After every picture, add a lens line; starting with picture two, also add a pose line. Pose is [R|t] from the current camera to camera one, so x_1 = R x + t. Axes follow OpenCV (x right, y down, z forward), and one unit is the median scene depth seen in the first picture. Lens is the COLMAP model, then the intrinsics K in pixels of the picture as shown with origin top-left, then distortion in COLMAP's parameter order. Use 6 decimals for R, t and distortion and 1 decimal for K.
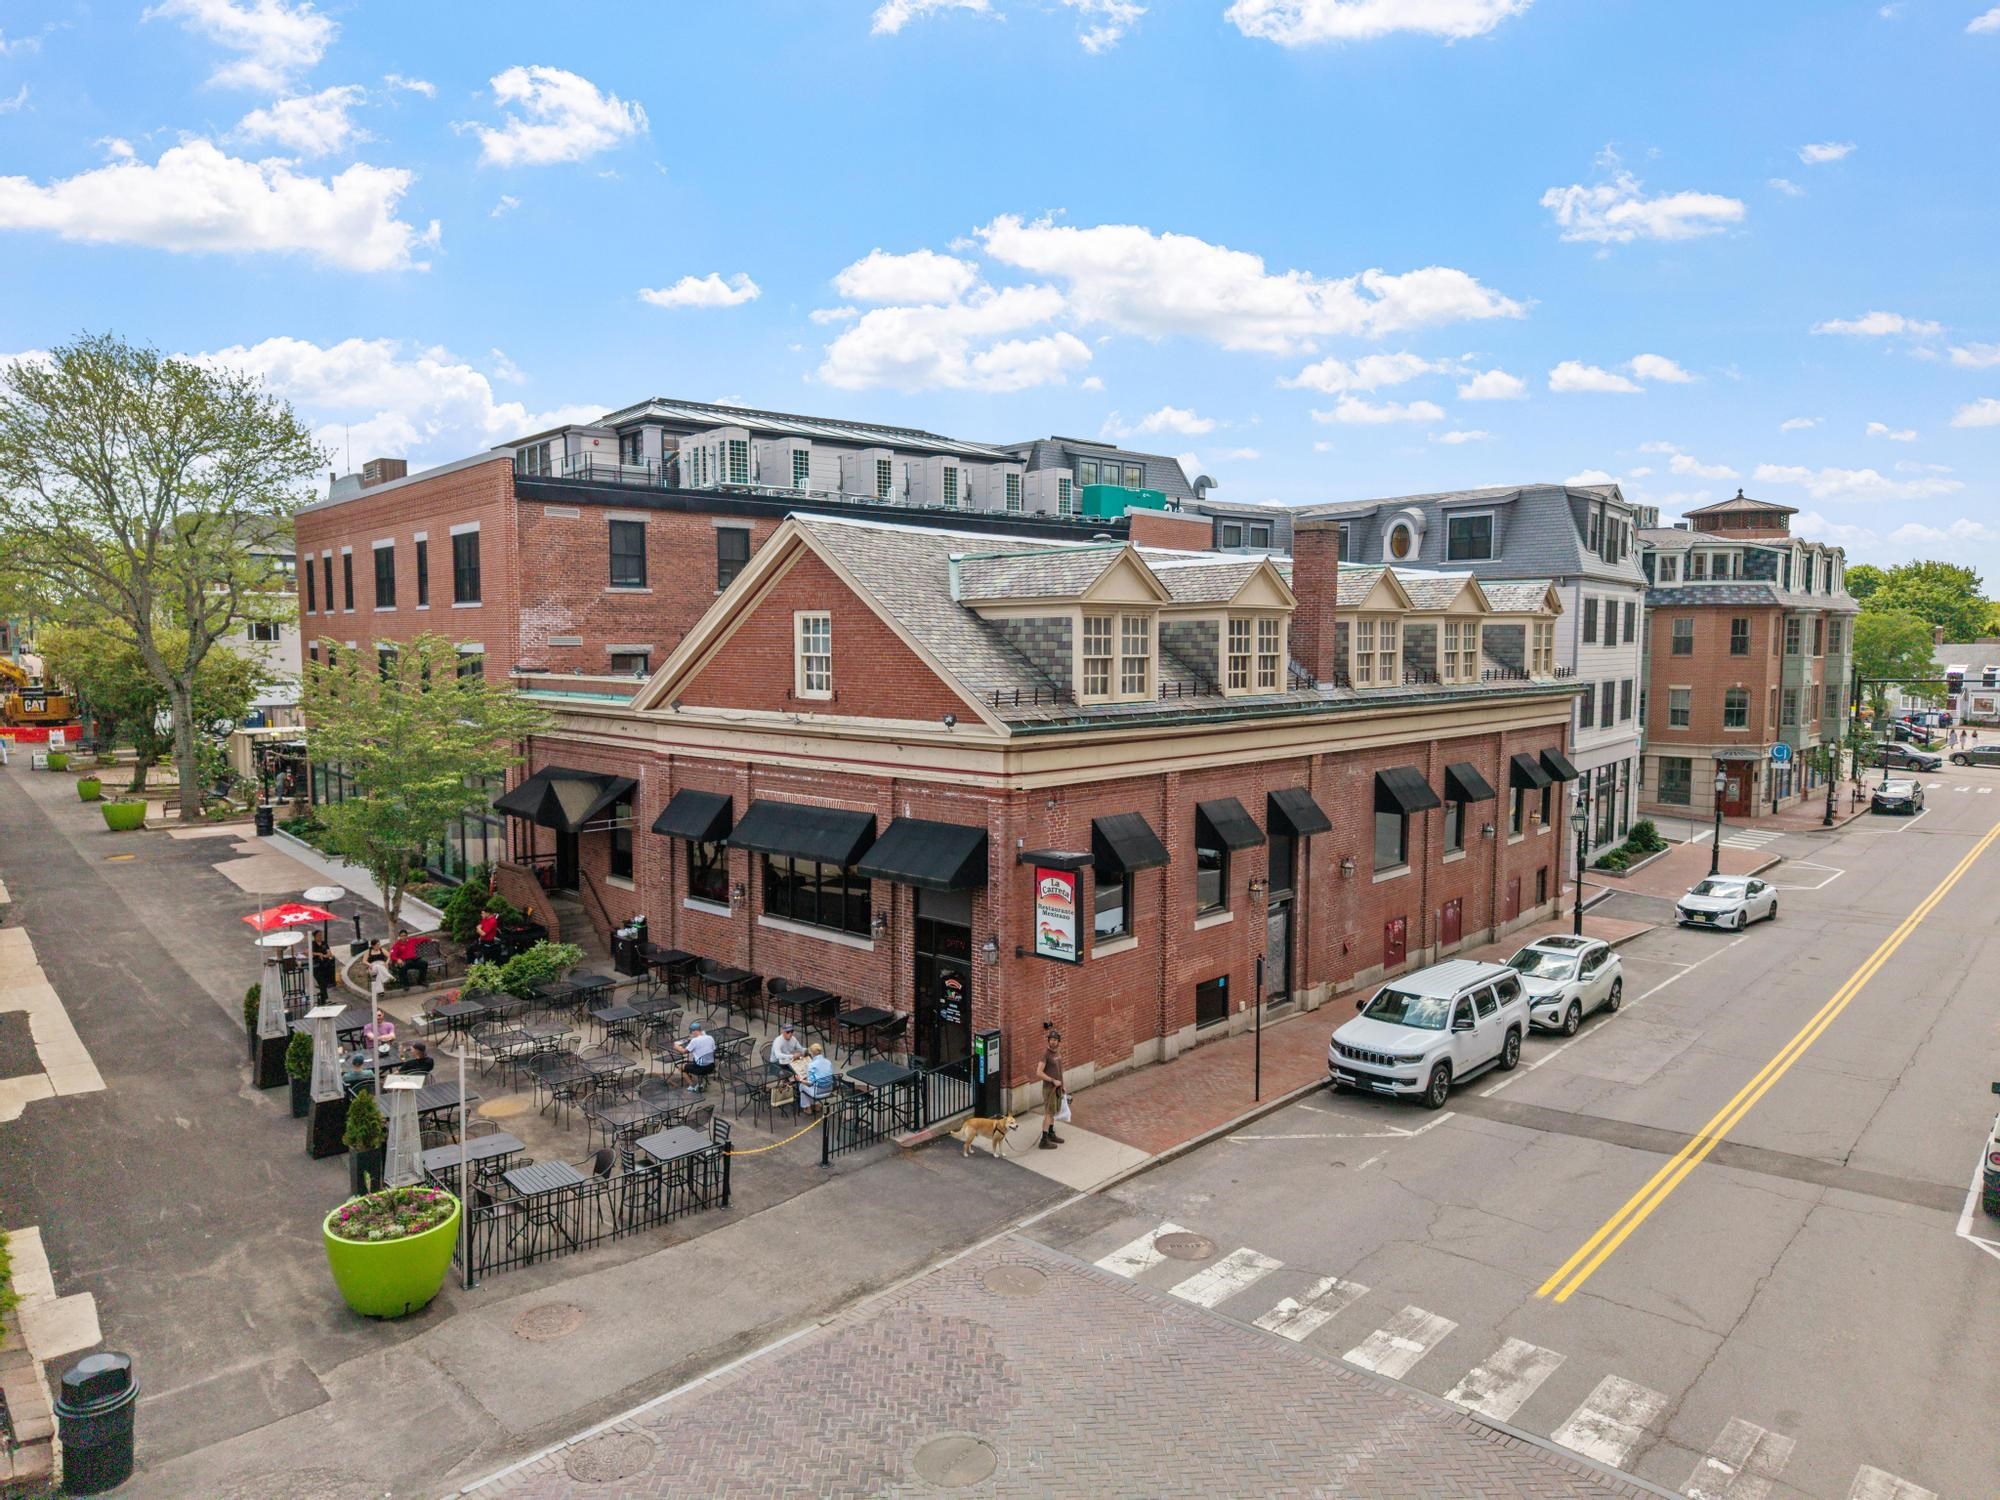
lens RADIAL K [[1357.8, 0, 1000.0], [0, 1357.8, 750.0], [0, 0, 1]] dist [0.025299, -0.023585]
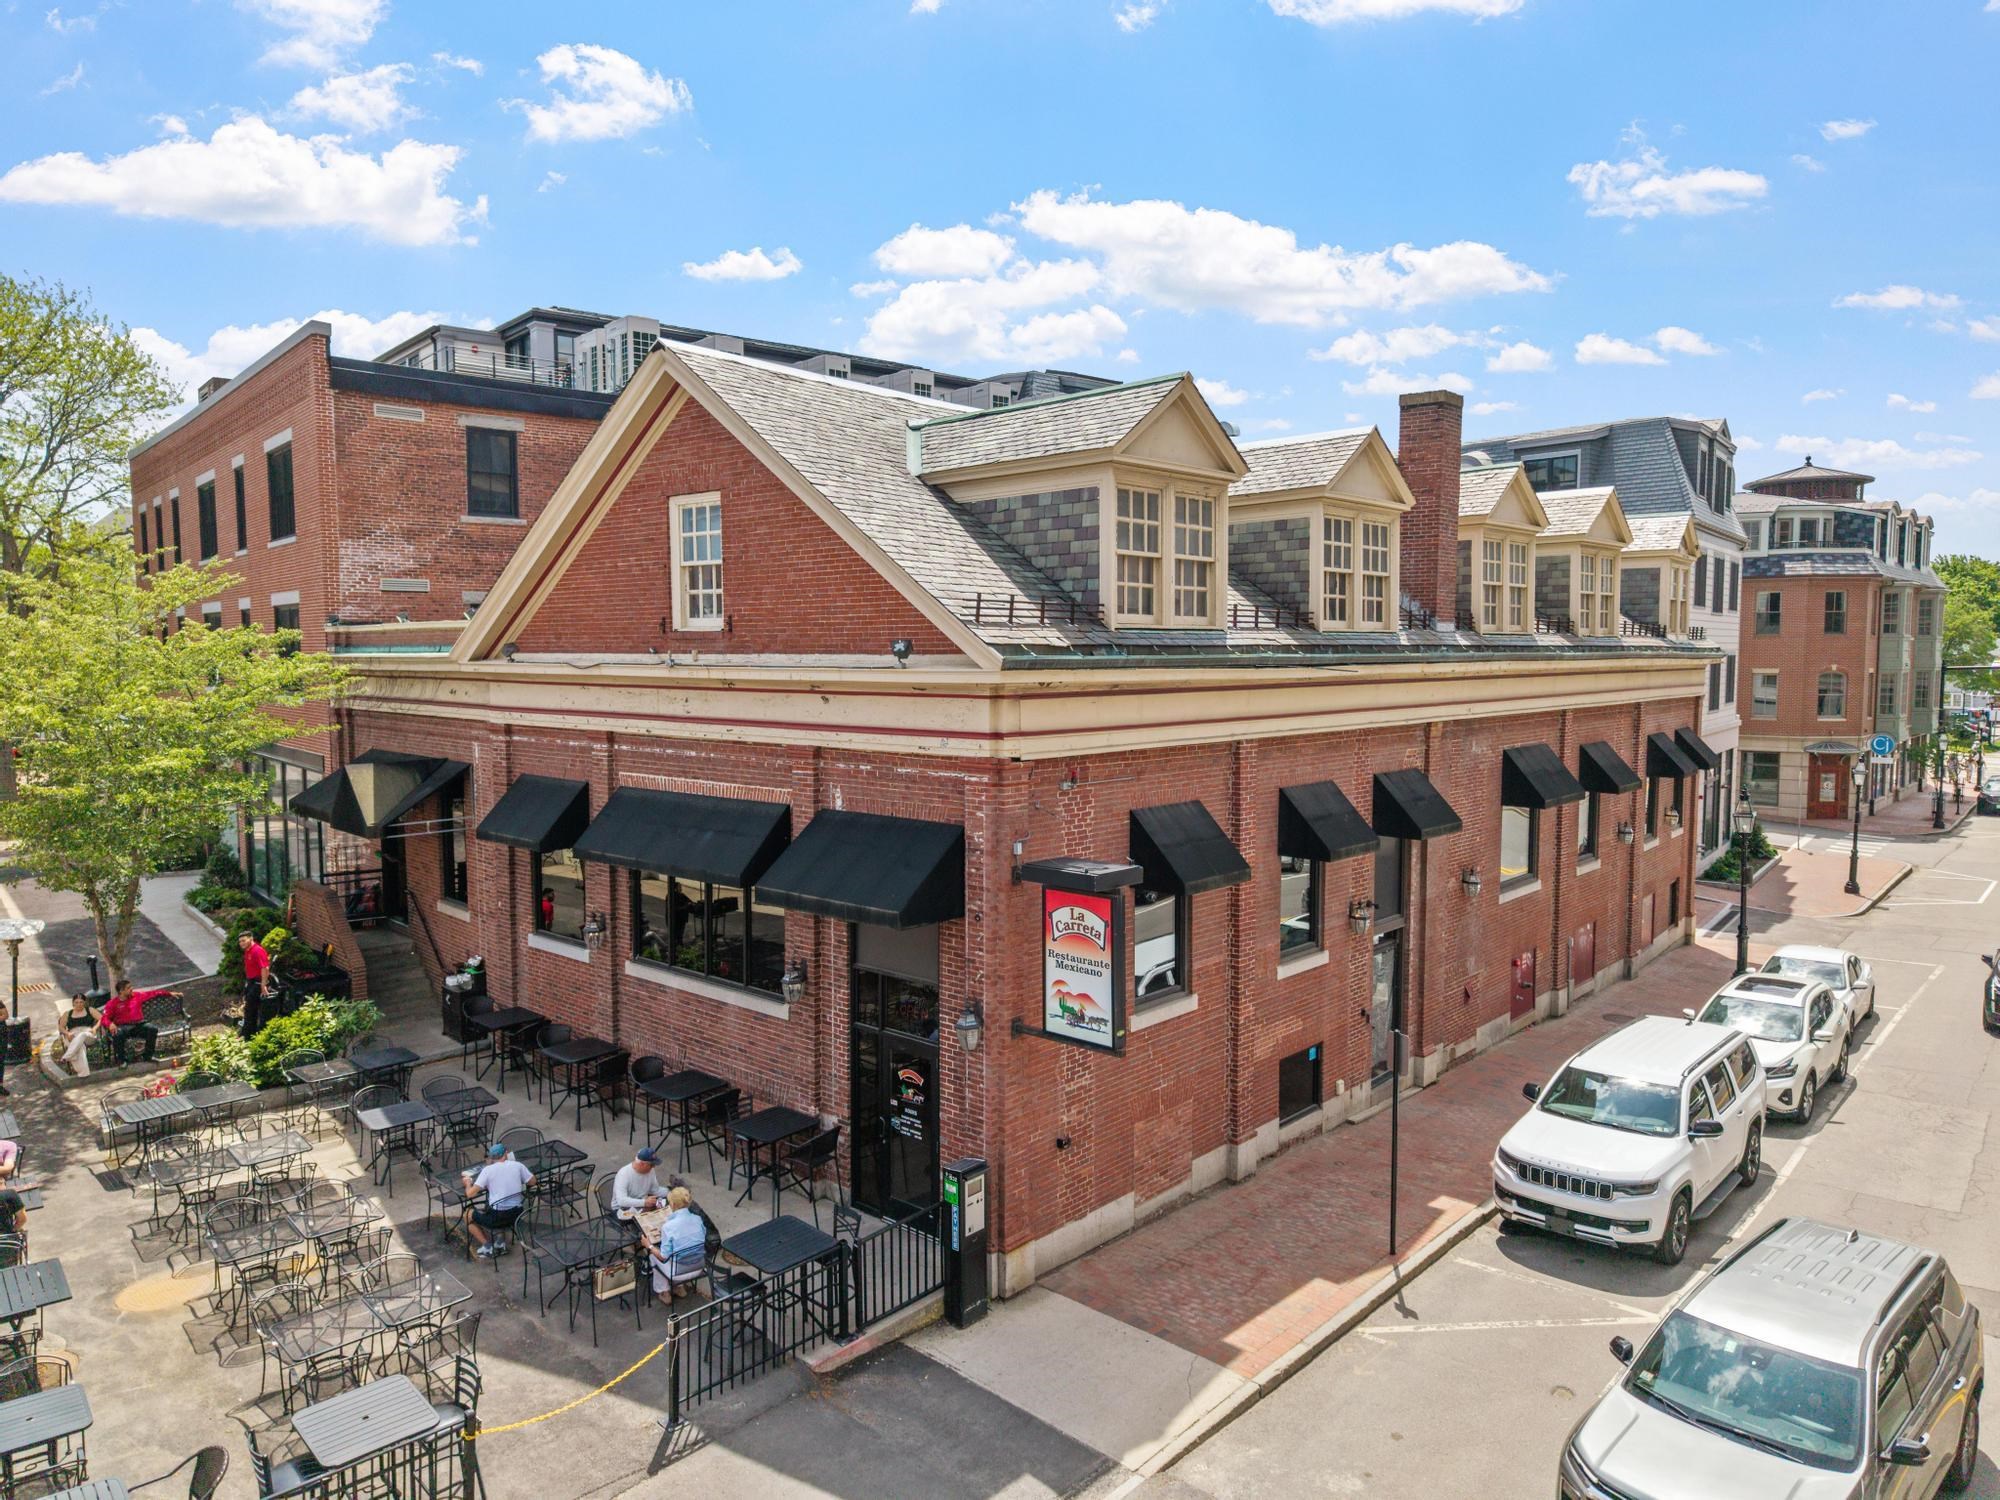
lens RADIAL K [[1357.7, 0, 1000.0], [0, 1357.7, 750.0], [0, 0, 1]] dist [-0.012860, 0.024123]
pose [[0.999953, -0.004678, 0.008443, 0.001729], [0.004760, 0.999941, -0.009713, 0.025303], [-0.008397, 0.009753, 0.999917, 0.328323]]
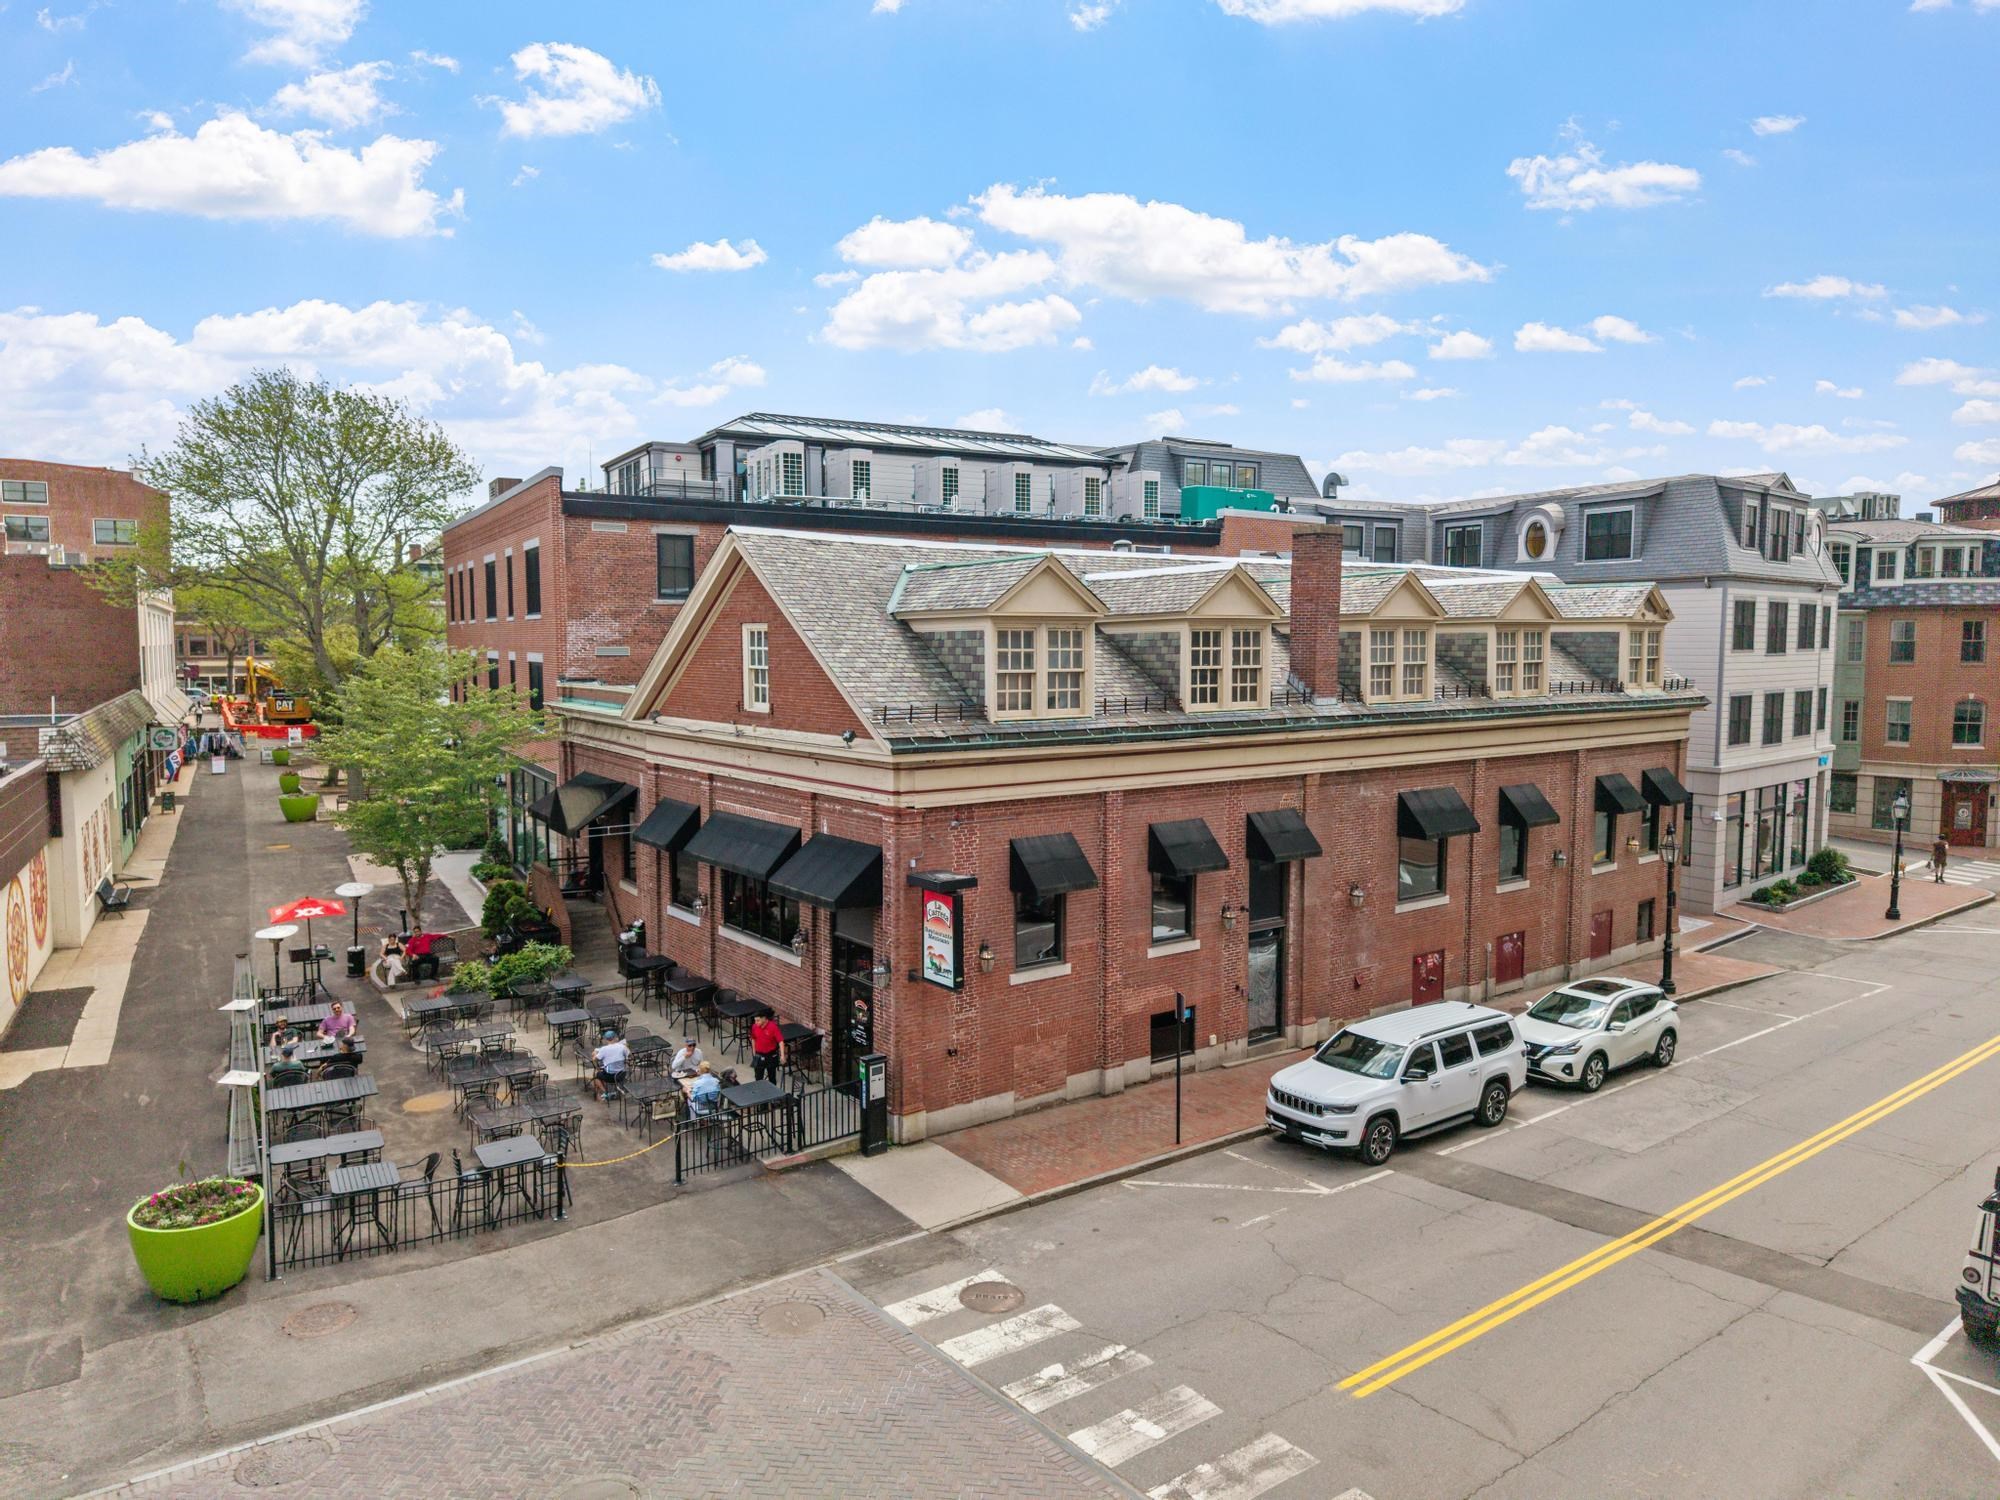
lens RADIAL K [[1357.8, 0, 1000.0], [0, 1357.8, 750.0], [0, 0, 1]] dist [0.025299, -0.023585]
pose [[0.982799, 0.012966, -0.184222, 0.211537], [-0.013280, 0.999912, -0.000472, -0.010747], [0.184199, 0.002910, 0.982885, 0.046650]]
